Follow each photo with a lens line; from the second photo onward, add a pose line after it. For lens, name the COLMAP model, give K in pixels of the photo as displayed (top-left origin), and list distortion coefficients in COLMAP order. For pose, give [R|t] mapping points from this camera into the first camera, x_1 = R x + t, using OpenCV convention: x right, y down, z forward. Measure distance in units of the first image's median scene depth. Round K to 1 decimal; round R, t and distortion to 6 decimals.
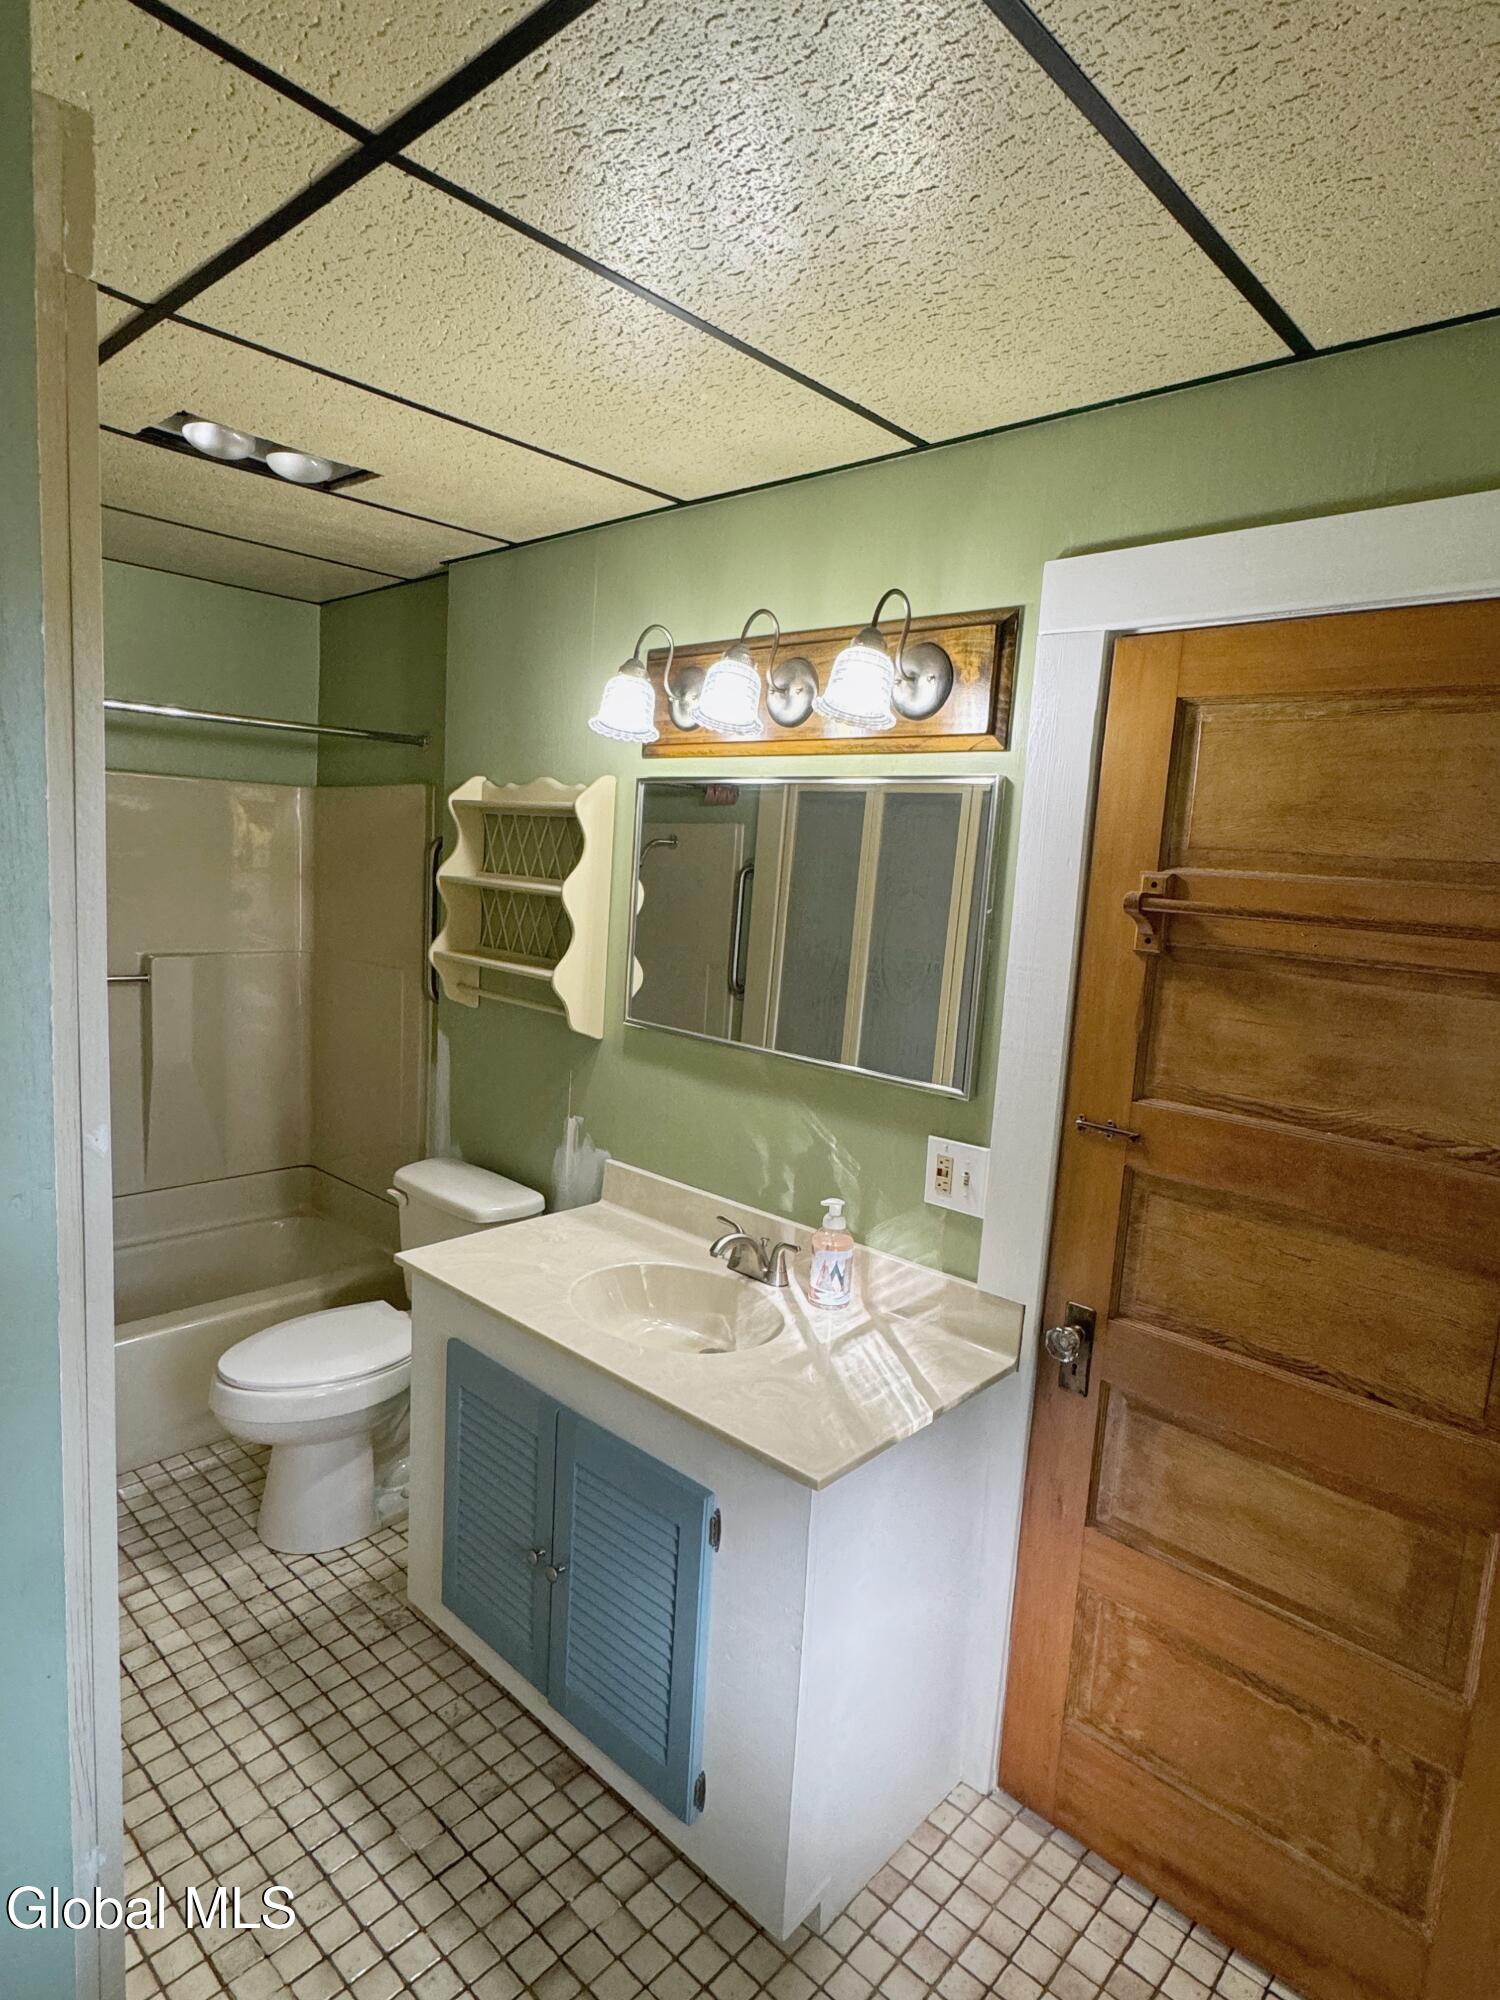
lens RADIAL K [[1097.8, 0, 754.5], [0, 1097.8, 1006.2], [0, 0, 1]] dist [-0.004533, 0.000084]
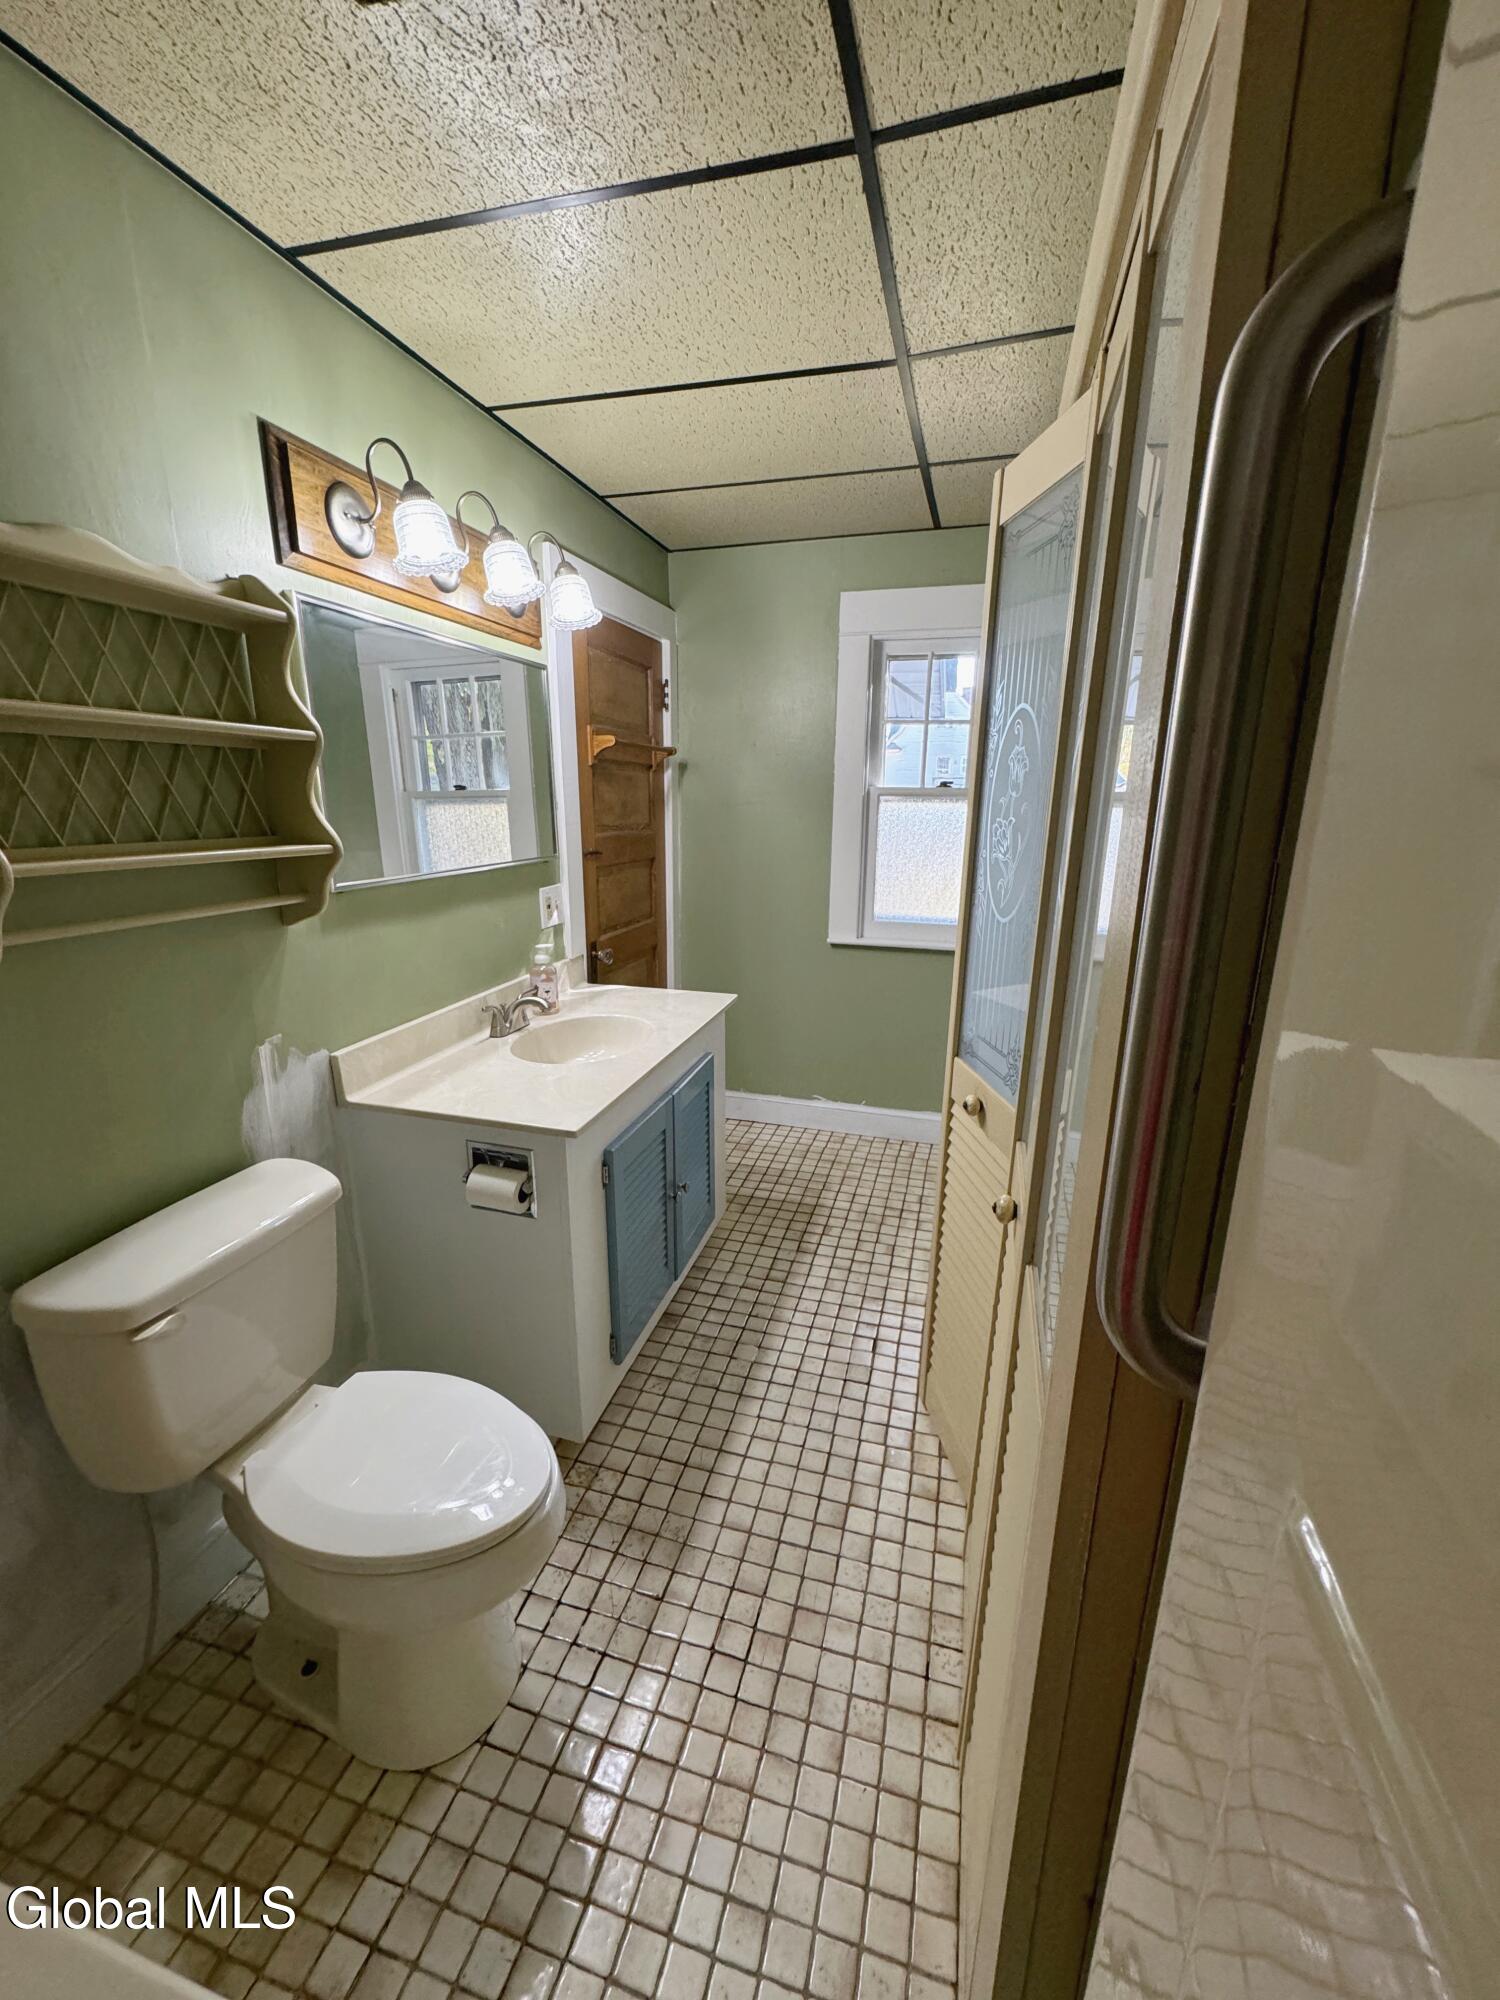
lens RADIAL K [[798.1, 0, 754.4], [0, 798.1, 1004.2], [0, 0, 1]] dist [-0.002011, -0.000057]
pose [[-0.450518, -0.290536, 0.844169, -1.014941], [0.085400, 0.927204, 0.364691, -0.127482], [-0.888673, 0.236392, -0.392911, 1.172906]]
